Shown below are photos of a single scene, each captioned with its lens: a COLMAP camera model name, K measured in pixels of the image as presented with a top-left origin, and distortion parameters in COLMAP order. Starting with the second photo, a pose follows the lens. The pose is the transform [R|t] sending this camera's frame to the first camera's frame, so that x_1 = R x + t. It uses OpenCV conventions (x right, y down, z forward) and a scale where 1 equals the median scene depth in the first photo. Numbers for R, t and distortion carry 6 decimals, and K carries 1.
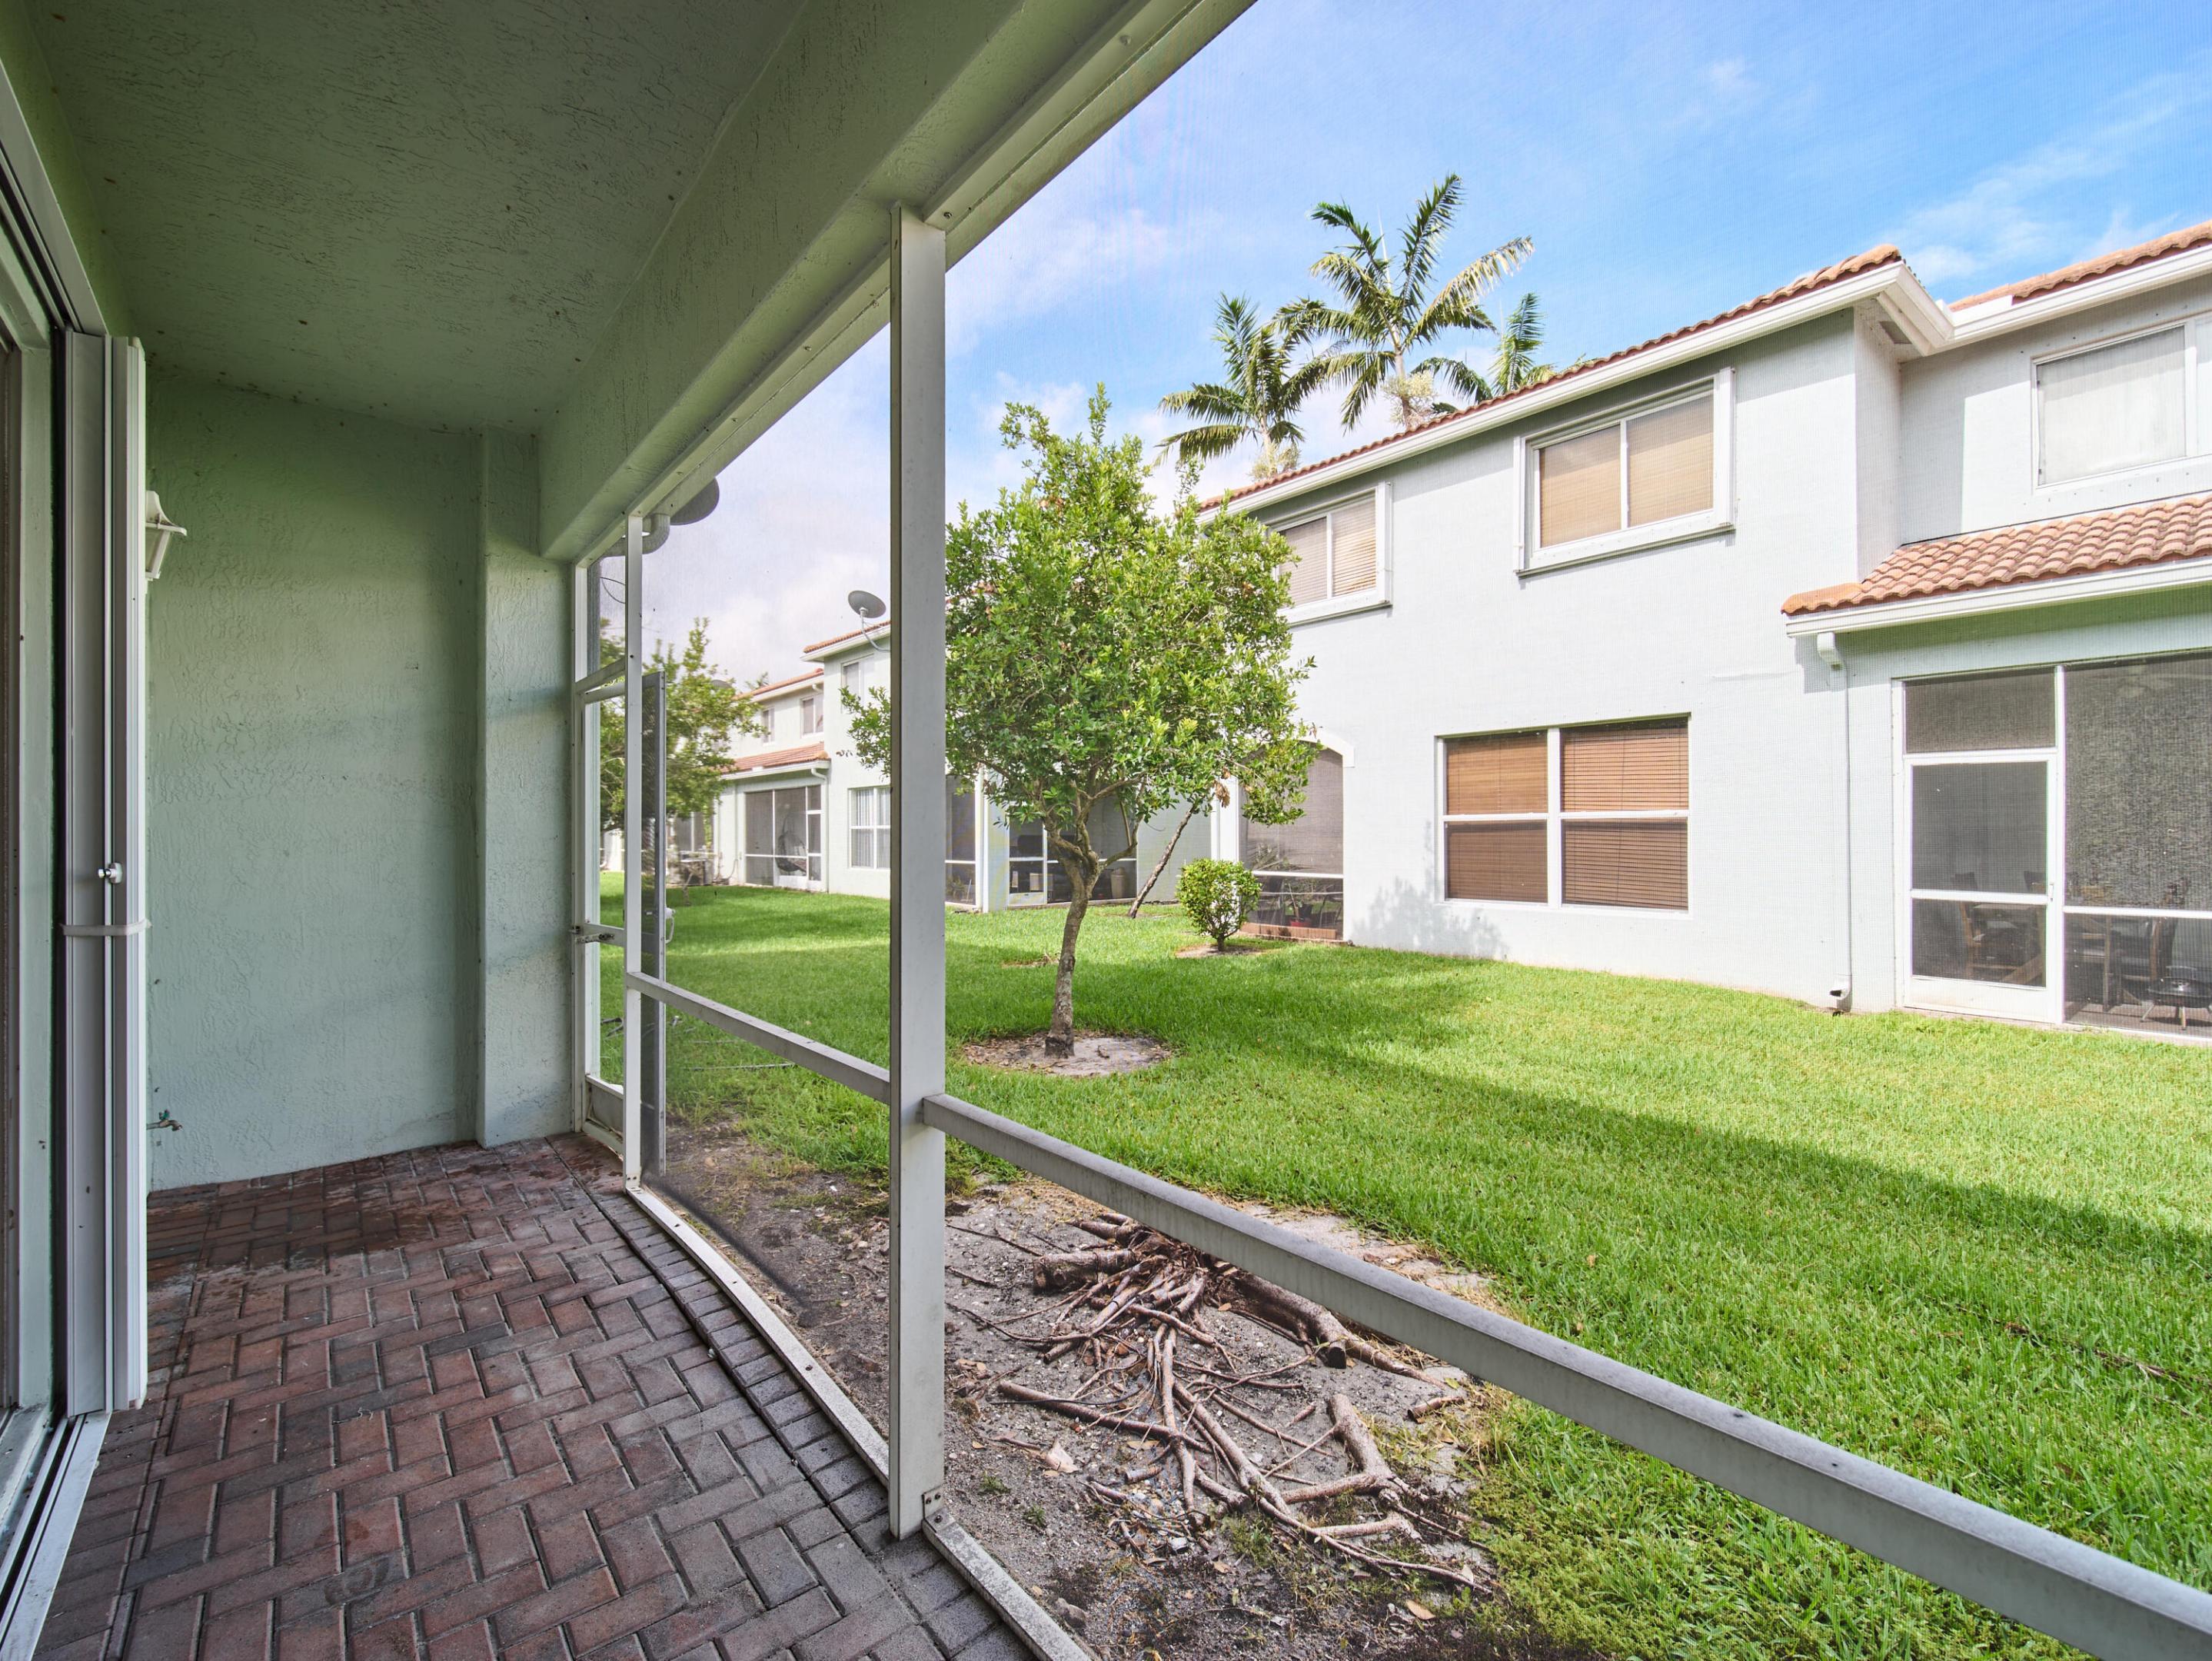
lens RADIAL K [[983.3, 0, 1106.0], [0, 983.3, 830.5], [0, 0, 1]] dist [-0.002366, -0.000669]
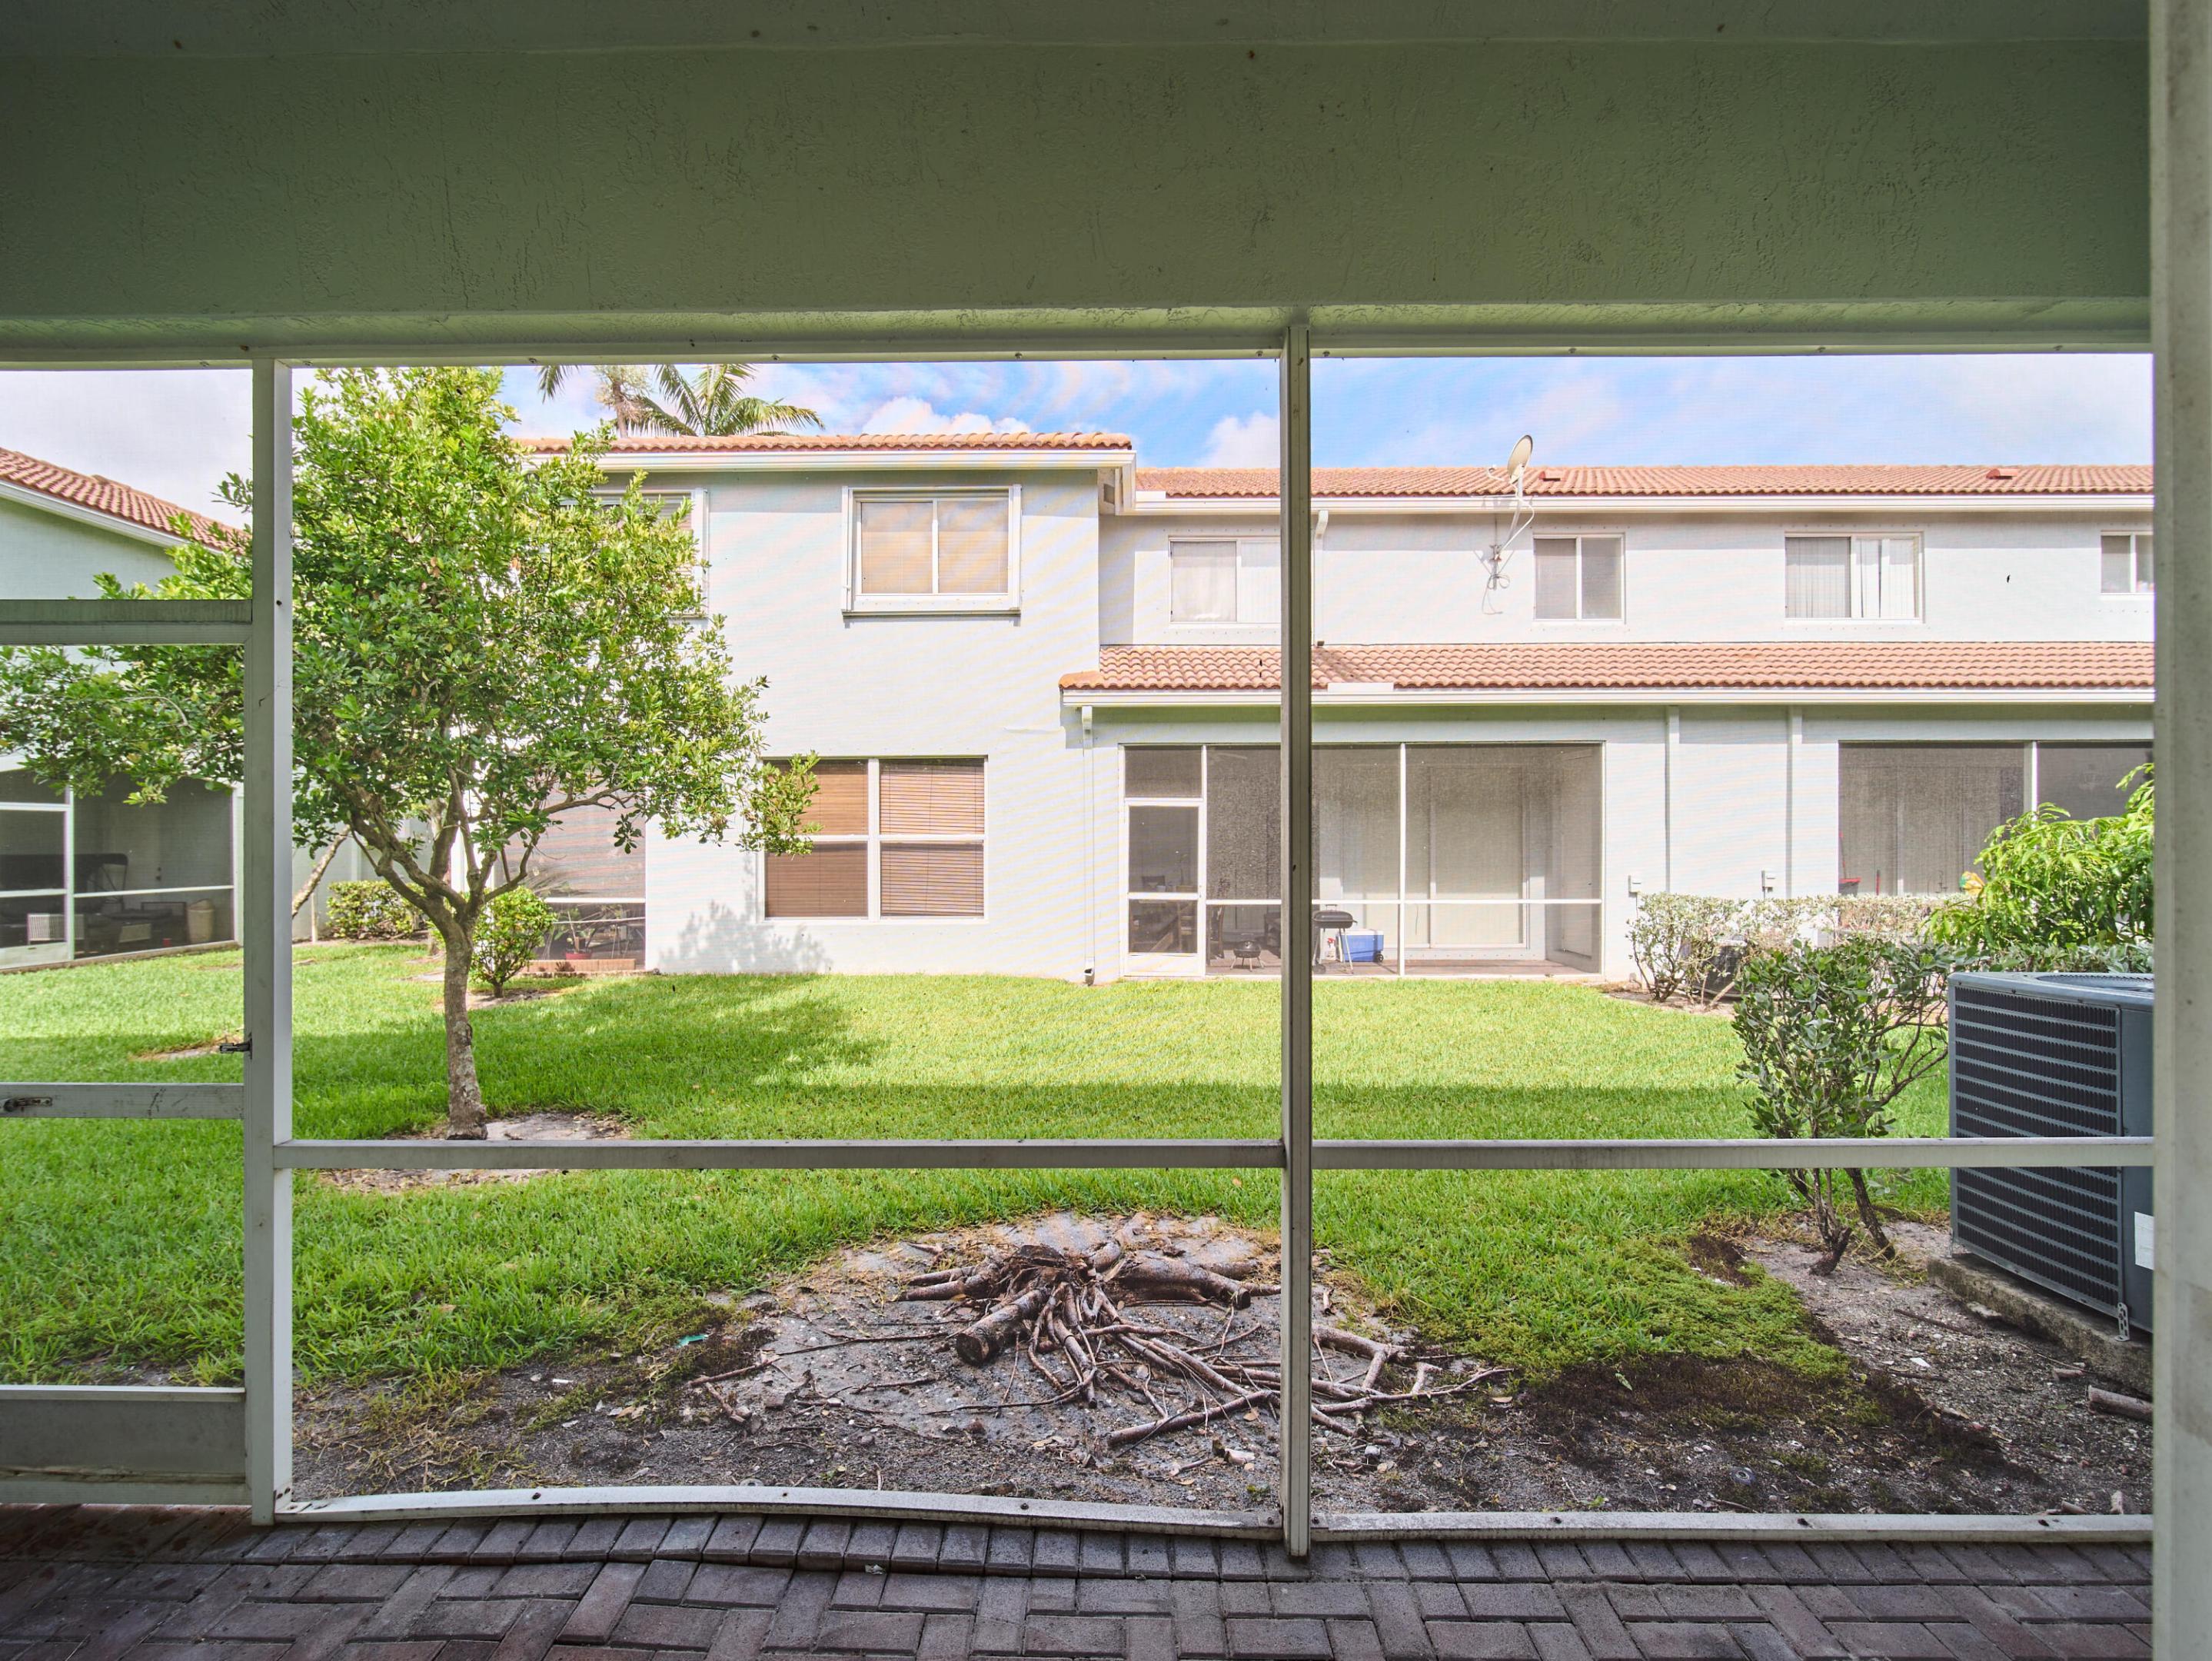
lens RADIAL K [[980.6, 0, 1104.5], [0, 980.6, 843.4], [0, 0, 1]] dist [-0.002307, -0.000845]
pose [[0.638883, -0.003189, 0.769298, -0.298316], [-0.001662, 0.999983, 0.005526, -0.019564], [-0.769302, -0.004809, 0.638867, 0.119905]]
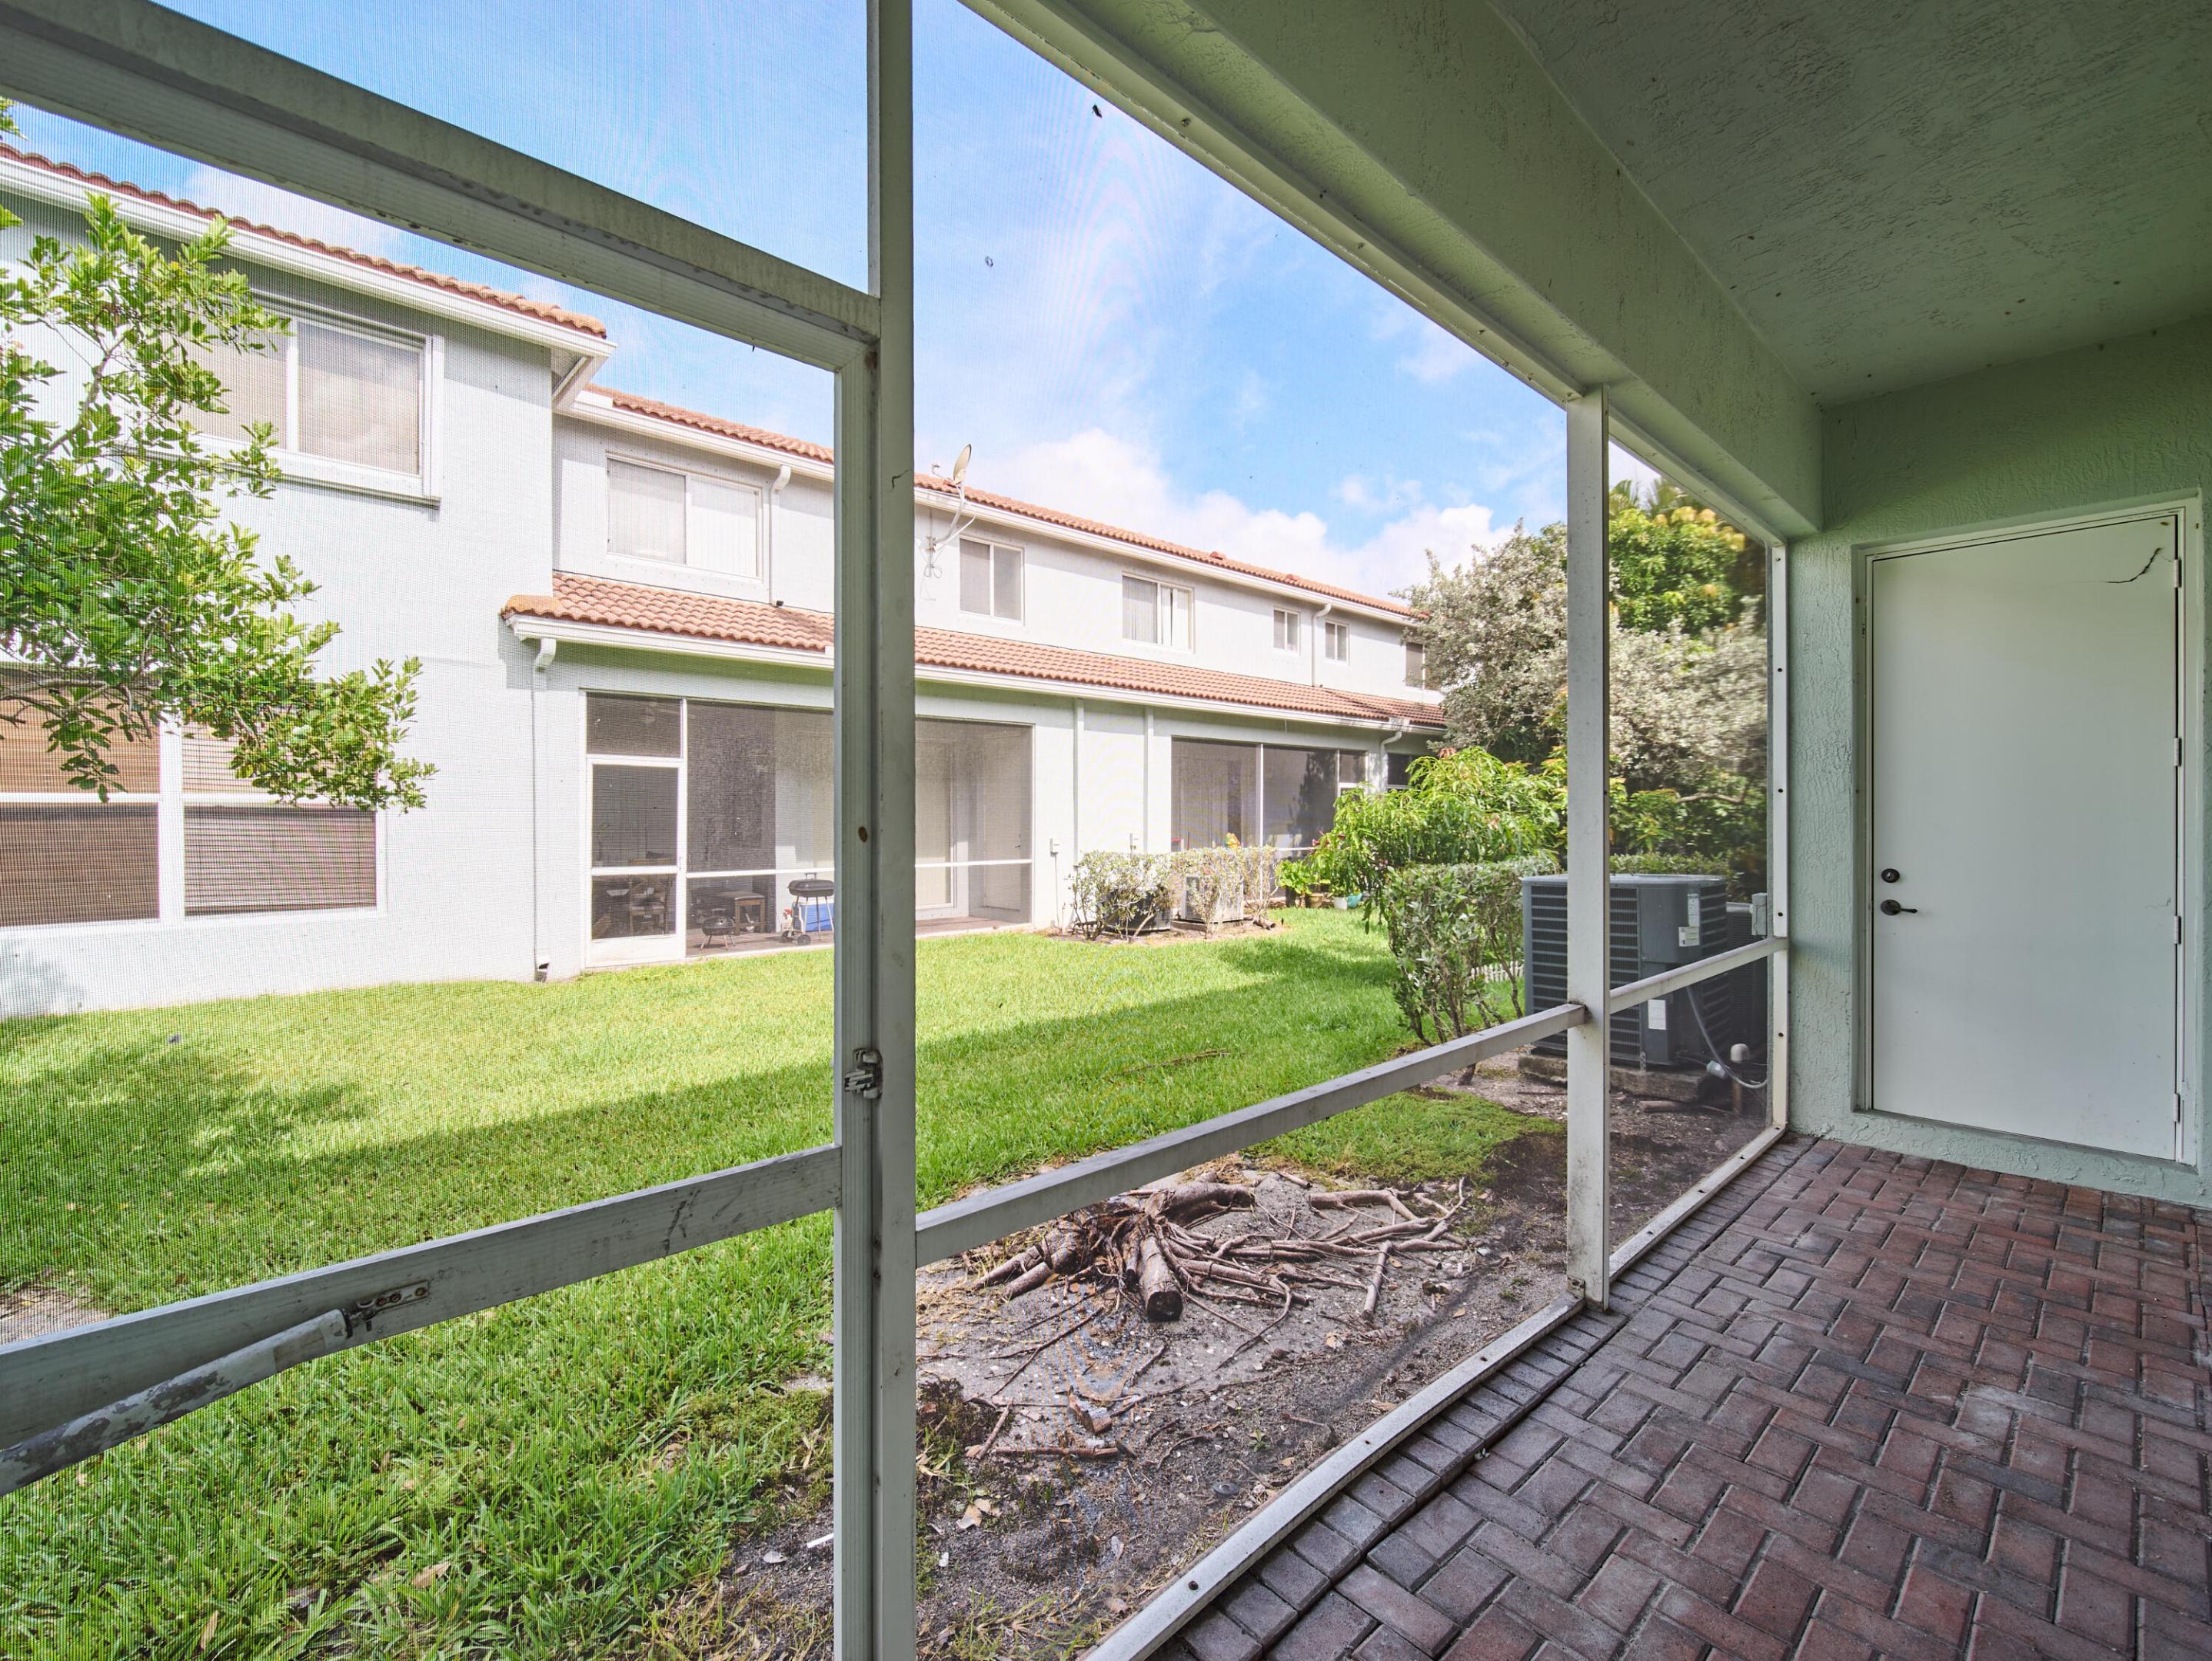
lens RADIAL K [[977.0, 0, 1099.6], [0, 977.0, 822.8], [0, 0, 1]] dist [-0.001075, 0.000350]
pose [[-0.060901, -0.004857, 0.998132, -0.403936], [-0.002178, 0.999986, 0.004733, -0.001567], [-0.998141, -0.001886, -0.060911, 0.461636]]
